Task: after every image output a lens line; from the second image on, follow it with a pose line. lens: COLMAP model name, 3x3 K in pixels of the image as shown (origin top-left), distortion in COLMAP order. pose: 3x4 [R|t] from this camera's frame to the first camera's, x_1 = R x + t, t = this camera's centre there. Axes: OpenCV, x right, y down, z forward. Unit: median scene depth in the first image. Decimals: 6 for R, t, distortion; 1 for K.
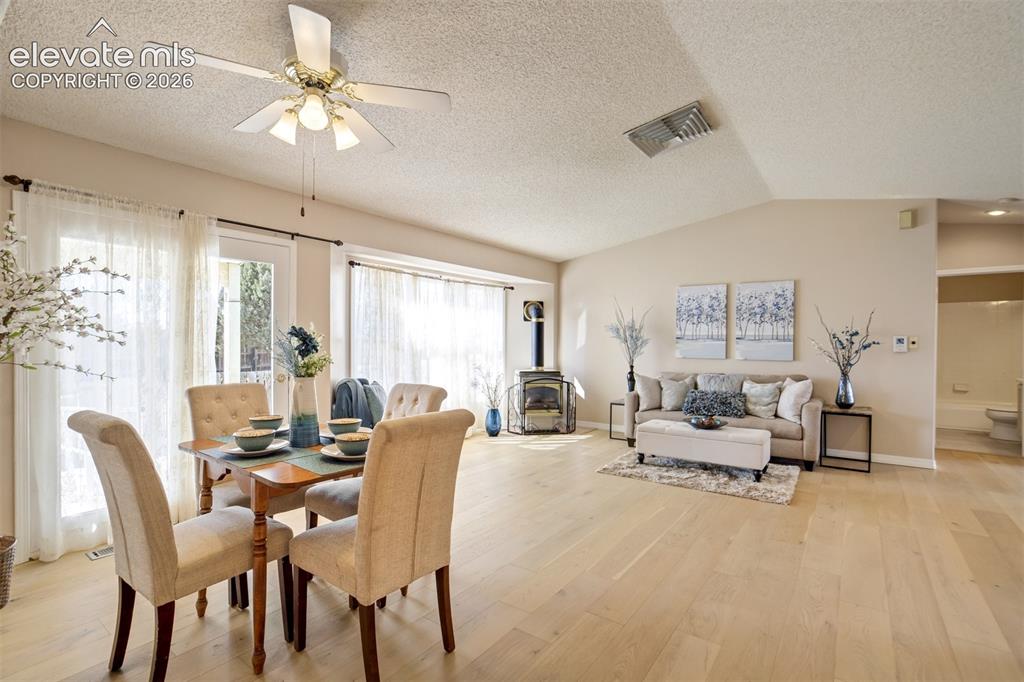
lens RADIAL K [[479.2, 0, 512.1], [0, 479.2, 344.1], [0, 0, 1]] dist [-0.042164, 0.023557]
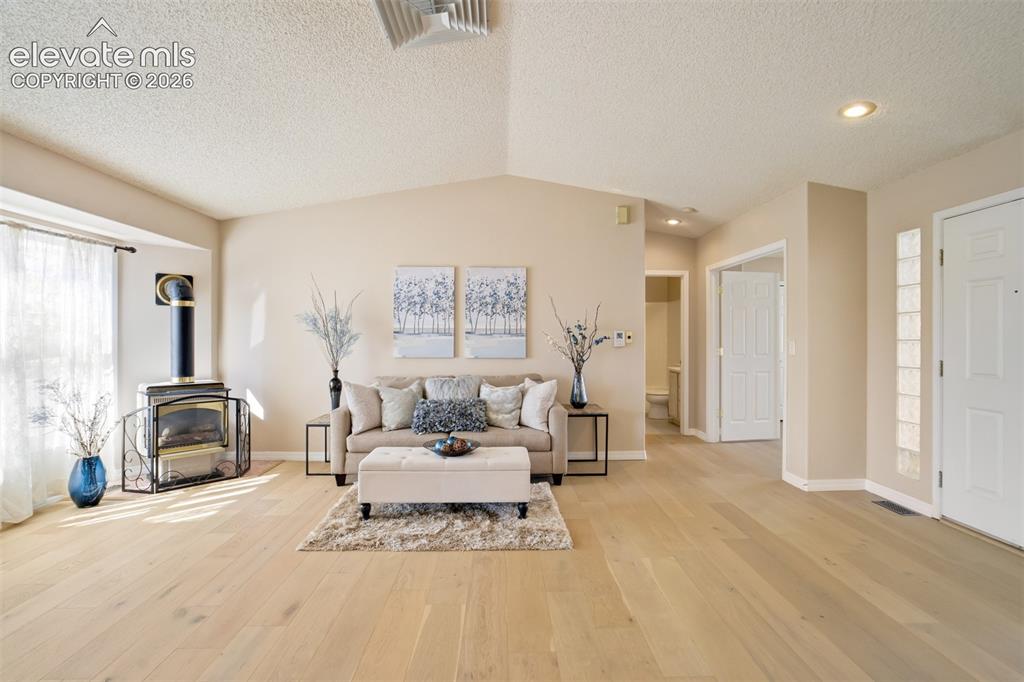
lens RADIAL K [[481.8, 0, 513.6], [0, 481.8, 339.3], [0, 0, 1]] dist [-0.046879, 0.025650]
pose [[0.790968, -0.006241, 0.611825, 0.022427], [0.005723, 0.999980, 0.002802, -0.002738], [-0.611830, 0.001286, 0.790988, 0.313719]]
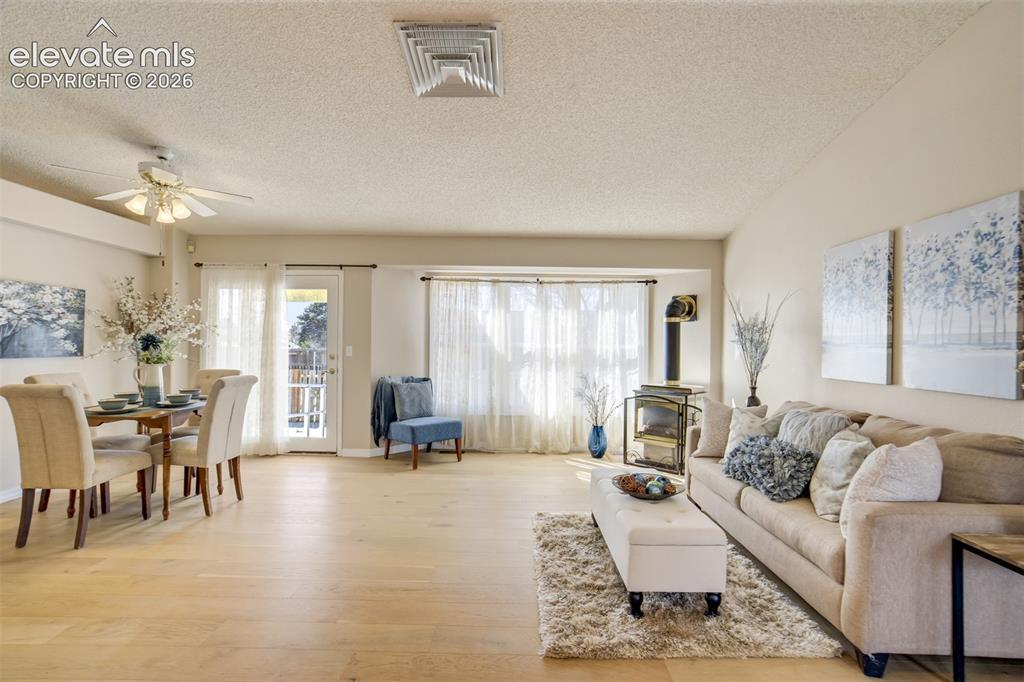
lens RADIAL K [[479.2, 0, 512.1], [0, 479.2, 344.1], [0, 0, 1]] dist [-0.042164, 0.023557]
pose [[0.580705, -0.000110, -0.814114, 0.705036], [-0.013045, 0.999870, -0.009440, -0.001087], [0.814010, 0.016102, 0.580628, 0.467581]]
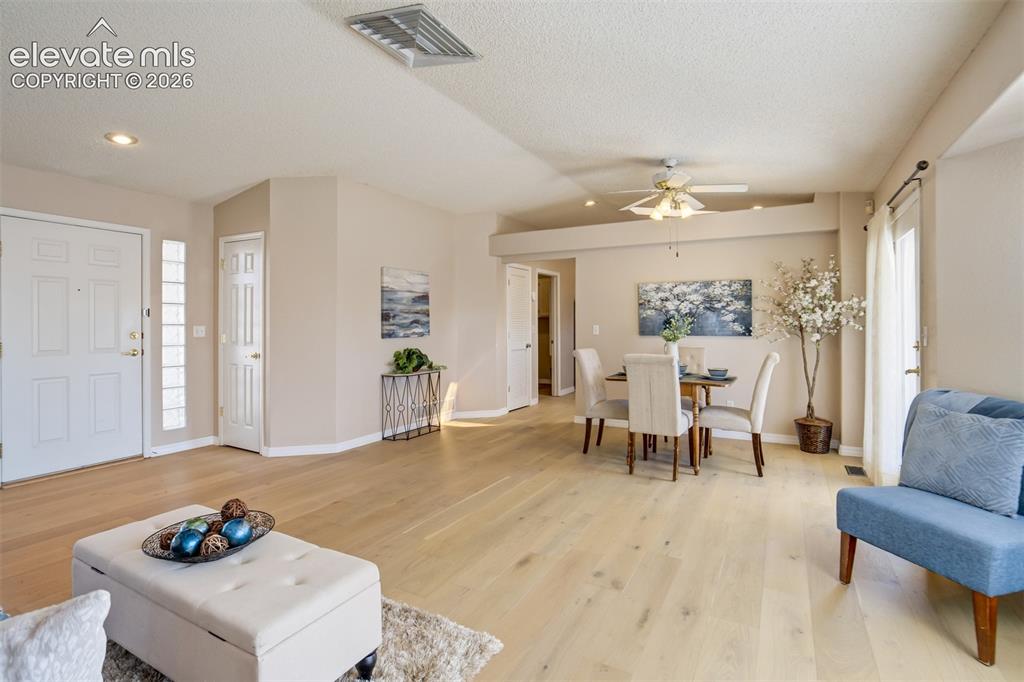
lens RADIAL K [[484.8, 0, 520.6], [0, 484.8, 322.4], [0, 0, 1]] dist [-0.024156, 0.000160]
pose [[-0.990532, -0.005779, -0.137158, 0.196209], [-0.006003, 0.999981, 0.001220, -0.004516], [0.137148, 0.002032, -0.990548, 1.263374]]
